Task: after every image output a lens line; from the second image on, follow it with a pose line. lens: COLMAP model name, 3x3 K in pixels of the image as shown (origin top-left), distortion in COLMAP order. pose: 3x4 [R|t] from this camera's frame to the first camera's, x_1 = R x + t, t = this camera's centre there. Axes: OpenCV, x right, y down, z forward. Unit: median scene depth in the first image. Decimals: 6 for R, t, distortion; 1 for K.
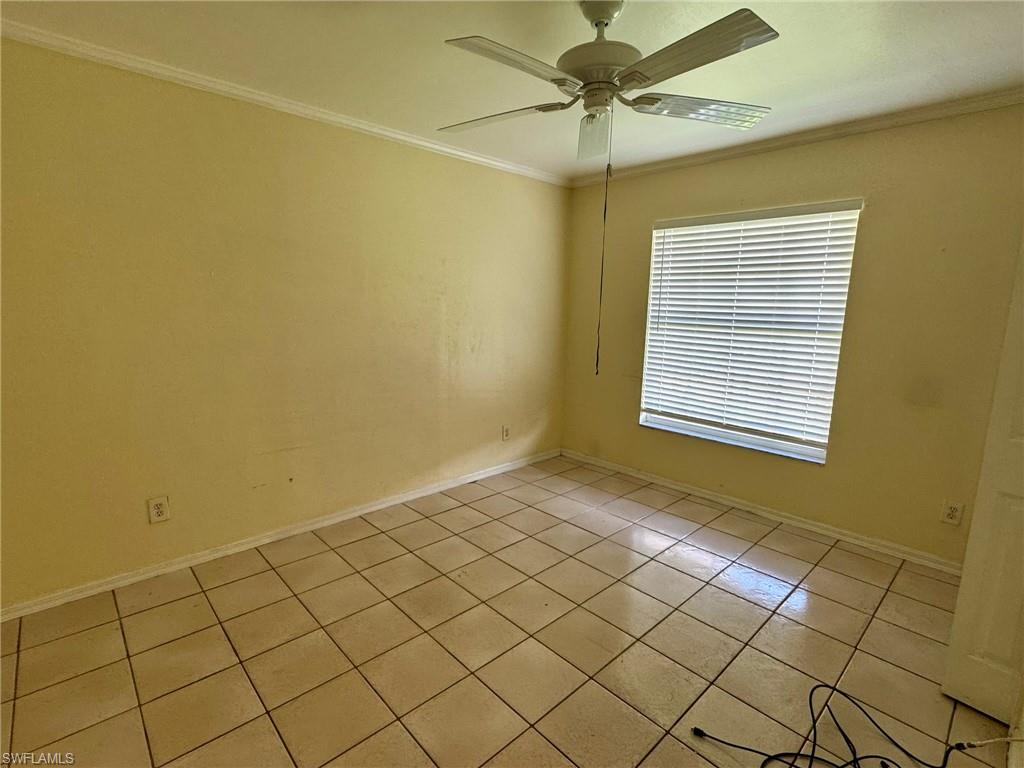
lens RADIAL K [[495.6, 0, 512.0], [0, 495.6, 384.0], [0, 0, 1]] dist [-0.000888, -0.000048]
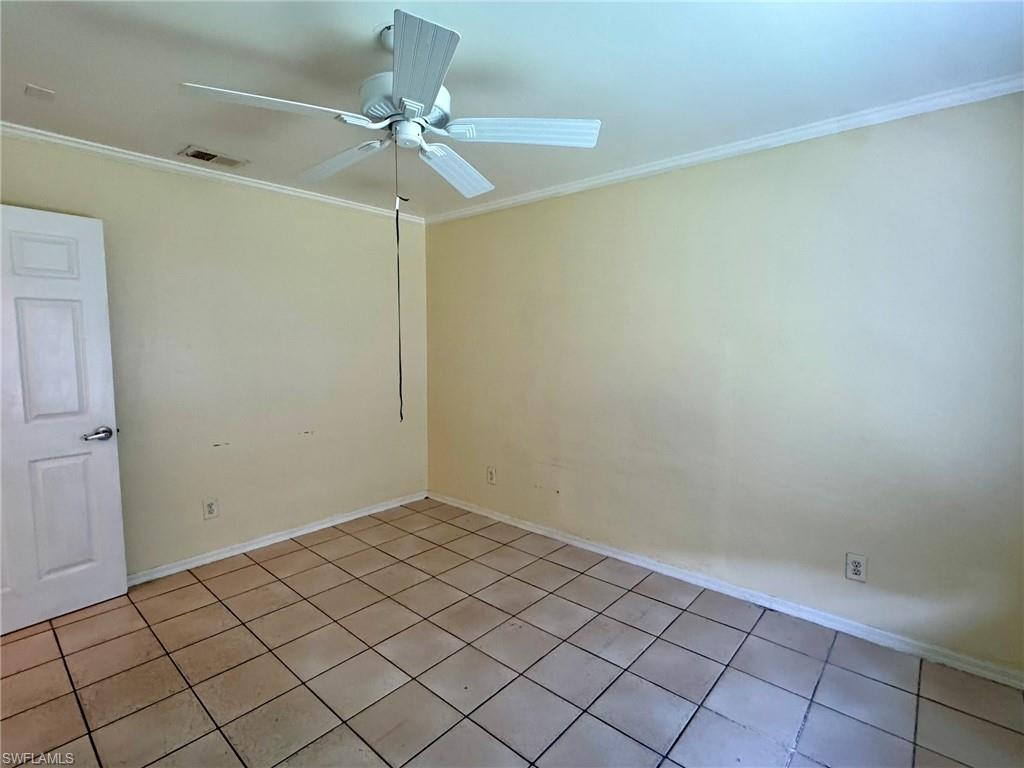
lens RADIAL K [[501.2, 0, 512.0], [0, 501.2, 384.0], [0, 0, 1]] dist [-0.001772, 0.000211]
pose [[0.093285, 0.066585, -0.993410, 0.636264], [-0.165579, 0.984904, 0.050467, -0.092365], [0.981775, 0.159780, 0.102901, 0.635840]]
